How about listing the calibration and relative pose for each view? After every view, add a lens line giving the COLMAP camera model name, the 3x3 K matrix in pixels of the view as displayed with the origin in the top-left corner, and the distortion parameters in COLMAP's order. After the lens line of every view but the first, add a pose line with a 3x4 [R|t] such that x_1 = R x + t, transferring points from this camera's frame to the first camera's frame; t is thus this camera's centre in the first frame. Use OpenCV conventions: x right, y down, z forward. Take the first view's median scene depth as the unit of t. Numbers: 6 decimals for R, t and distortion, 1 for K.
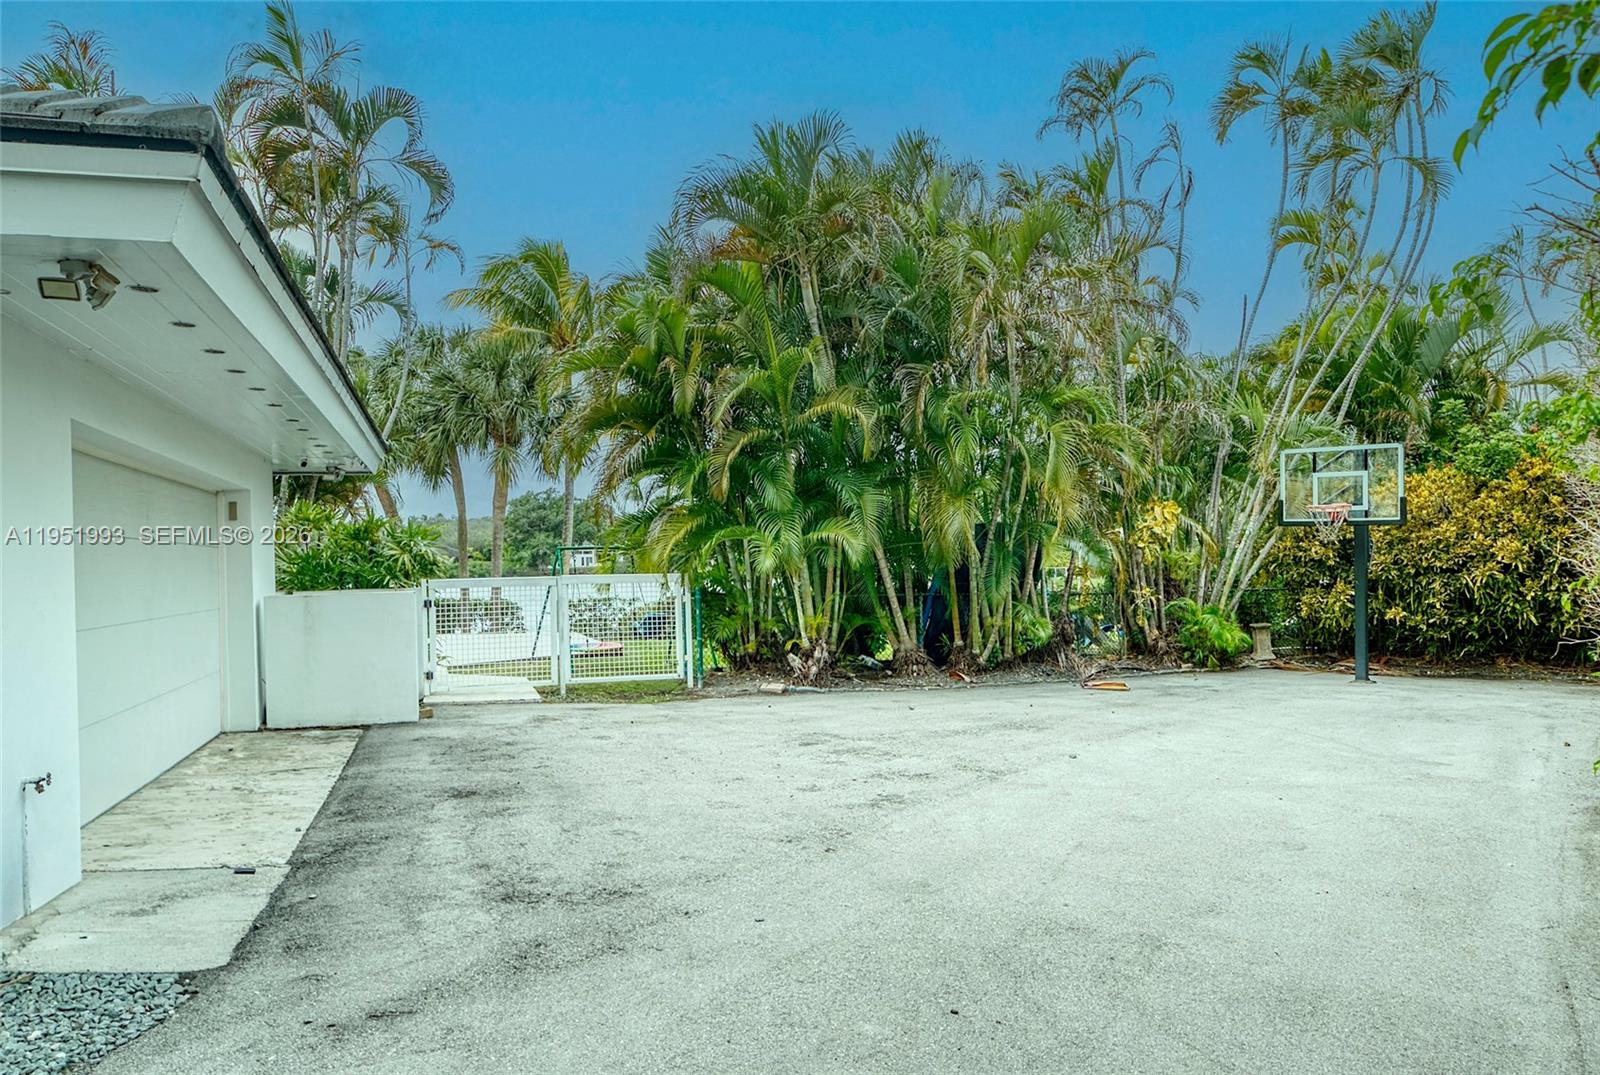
lens RADIAL K [[1153.5, 0, 800.0], [0, 1153.5, 537.5], [0, 0, 1]] dist [-0.004220, 0.001034]
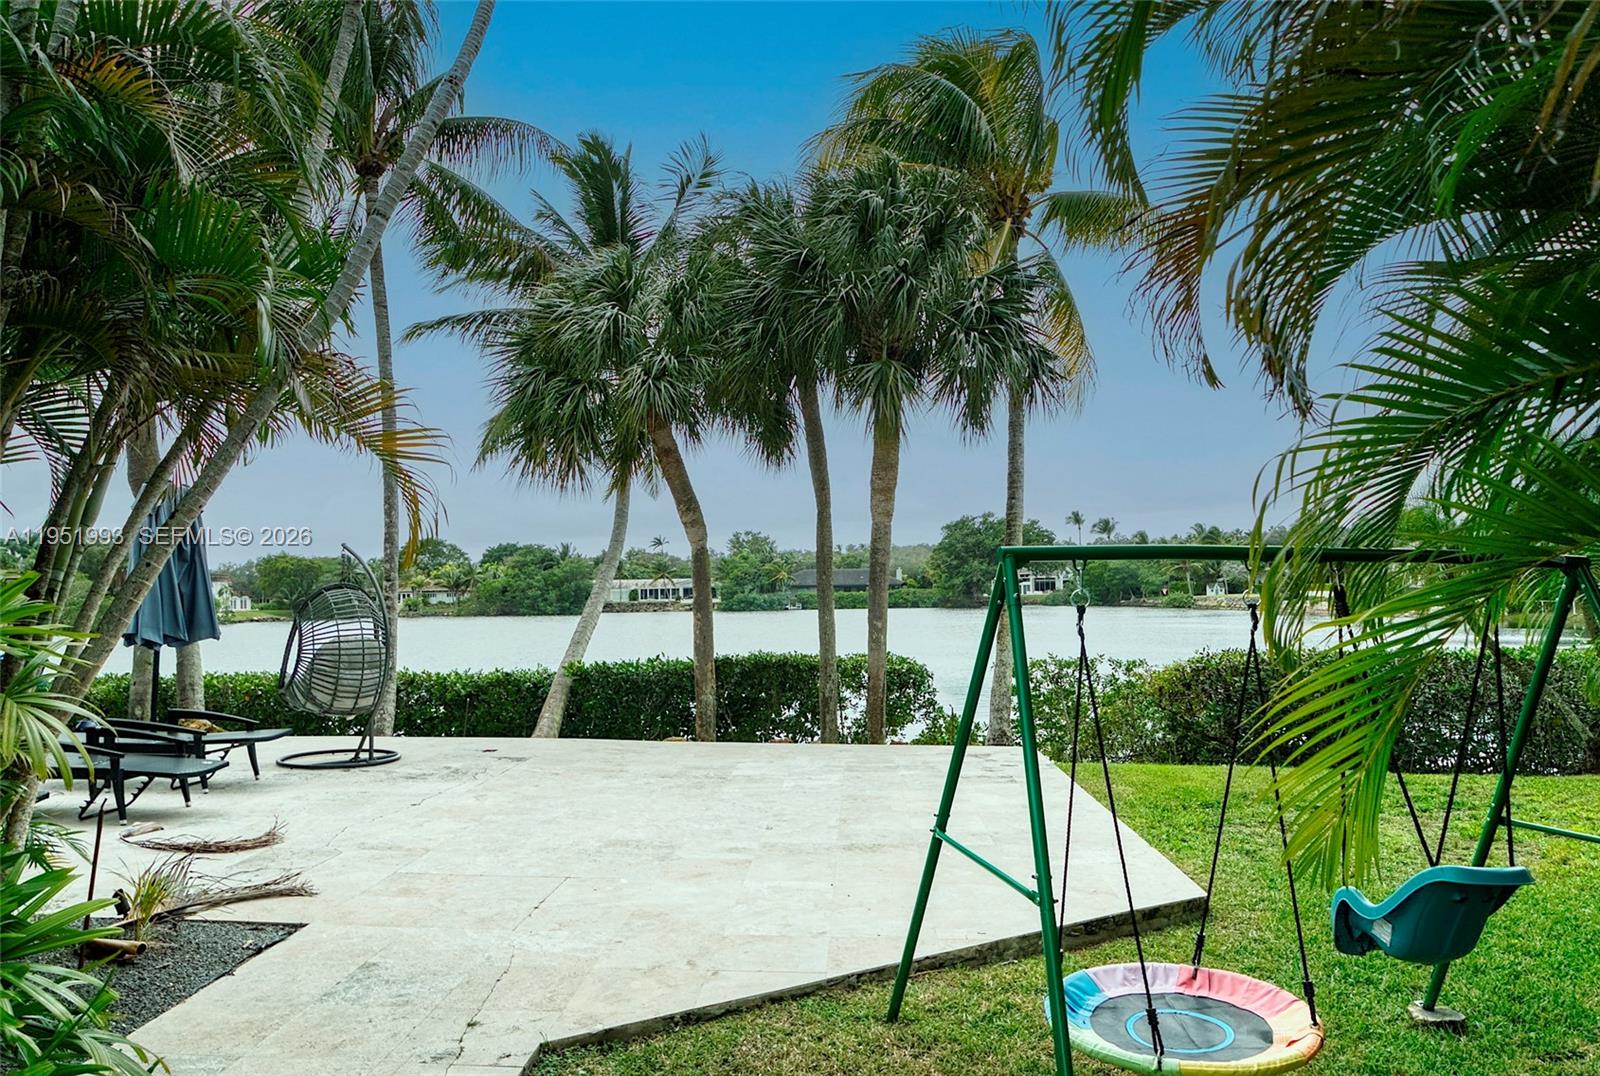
lens RADIAL K [[1153.5, 0, 800.0], [0, 1153.5, 538.0], [0, 0, 1]] dist [-0.004220, 0.001034]
pose [[0.929917, -0.022665, -0.367071, -0.082477], [0.014038, 0.999559, -0.026157, 0.006452], [0.367502, 0.019171, 0.929825, 0.405093]]
